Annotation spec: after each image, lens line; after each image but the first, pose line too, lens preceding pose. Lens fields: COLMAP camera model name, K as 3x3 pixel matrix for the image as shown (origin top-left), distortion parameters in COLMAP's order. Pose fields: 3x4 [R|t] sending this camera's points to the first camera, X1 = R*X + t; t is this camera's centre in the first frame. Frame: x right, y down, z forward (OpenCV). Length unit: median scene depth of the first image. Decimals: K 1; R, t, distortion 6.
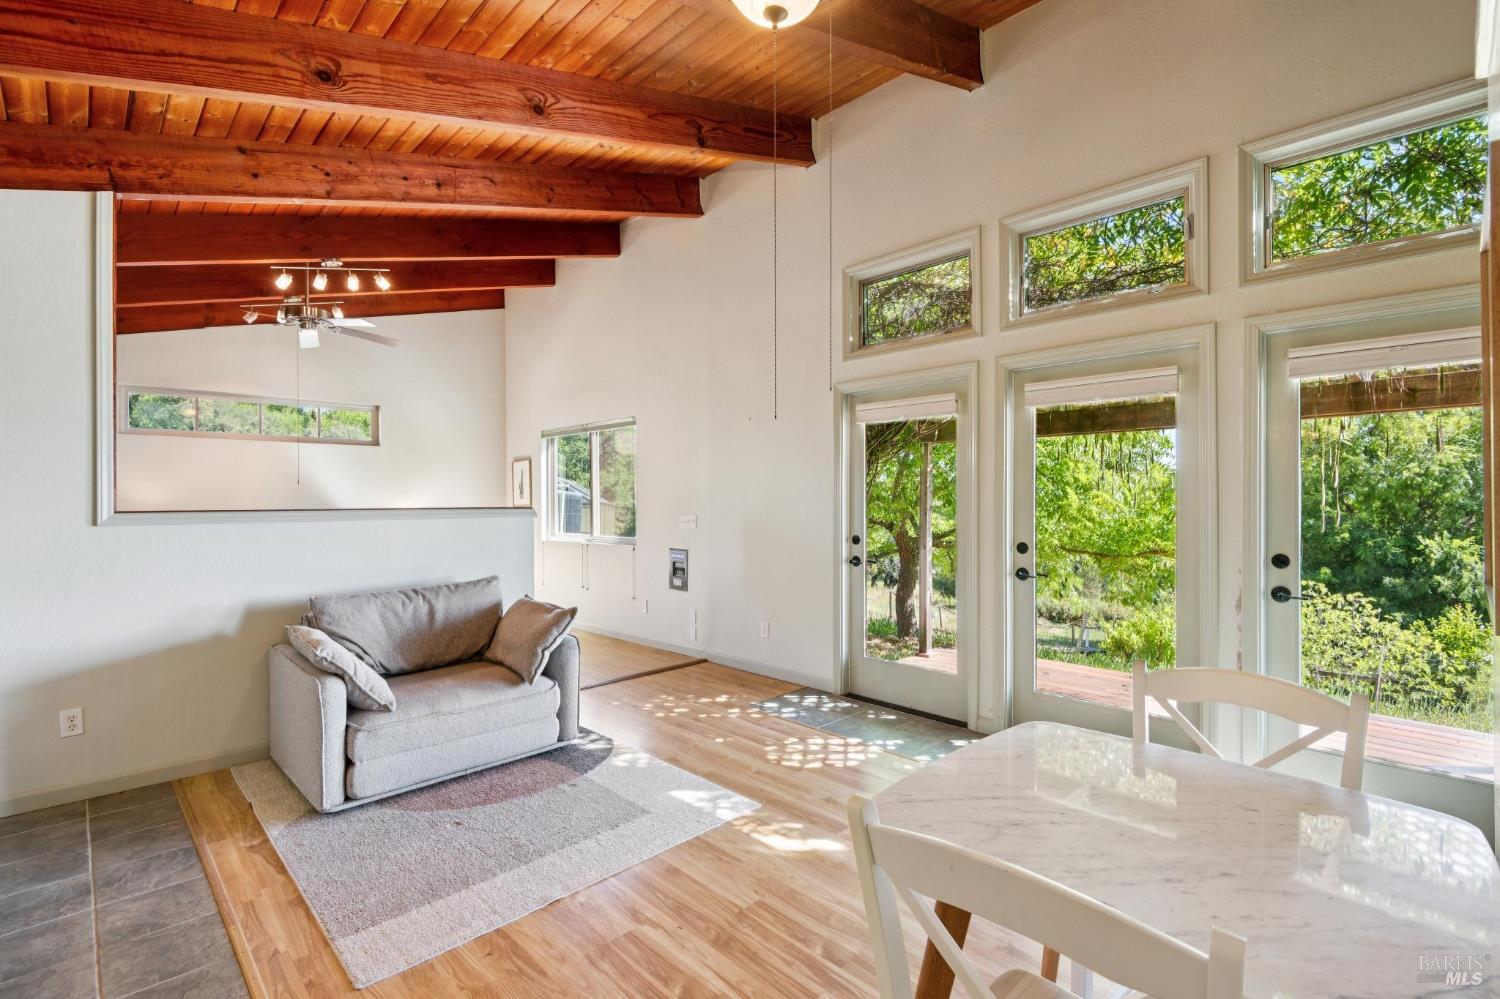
lens RADIAL K [[683.9, 0, 755.9], [0, 683.9, 502.2], [0, 0, 1]] dist [0.006105, 0.000160]
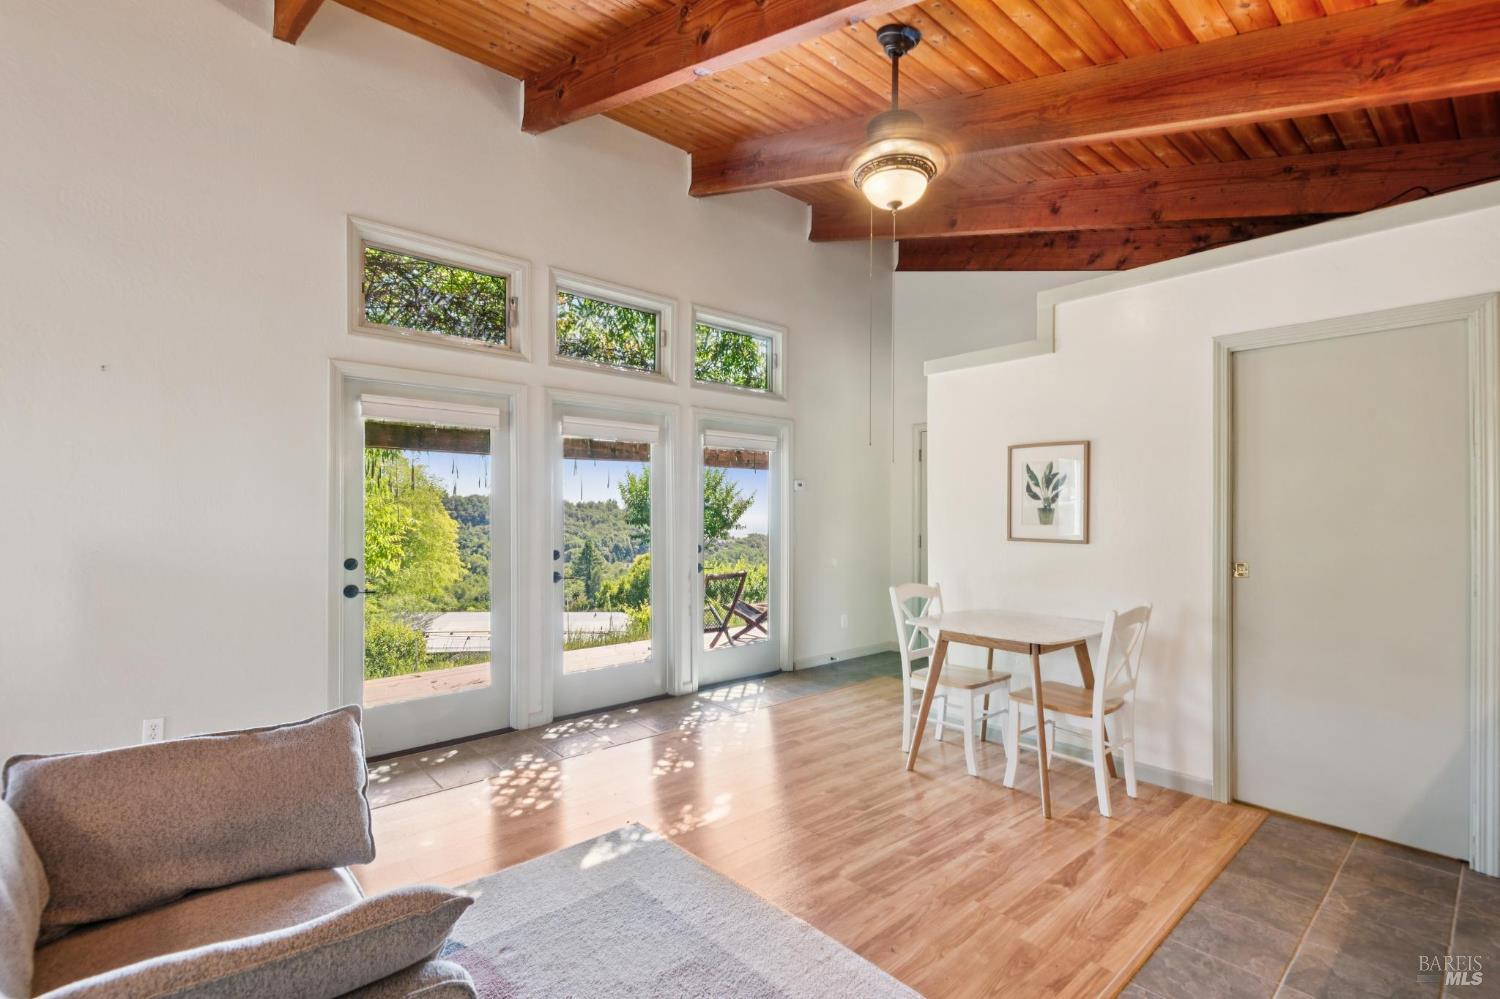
lens RADIAL K [[683.9, 0, 755.6], [0, 683.9, 500.3], [0, 0, 1]] dist [0.006105, 0.000160]
pose [[0.059424, 0.017771, 0.998075, -0.781726], [0.007759, 0.999803, -0.018264, 0.000837], [-0.998203, 0.008829, 0.059275, 0.619497]]
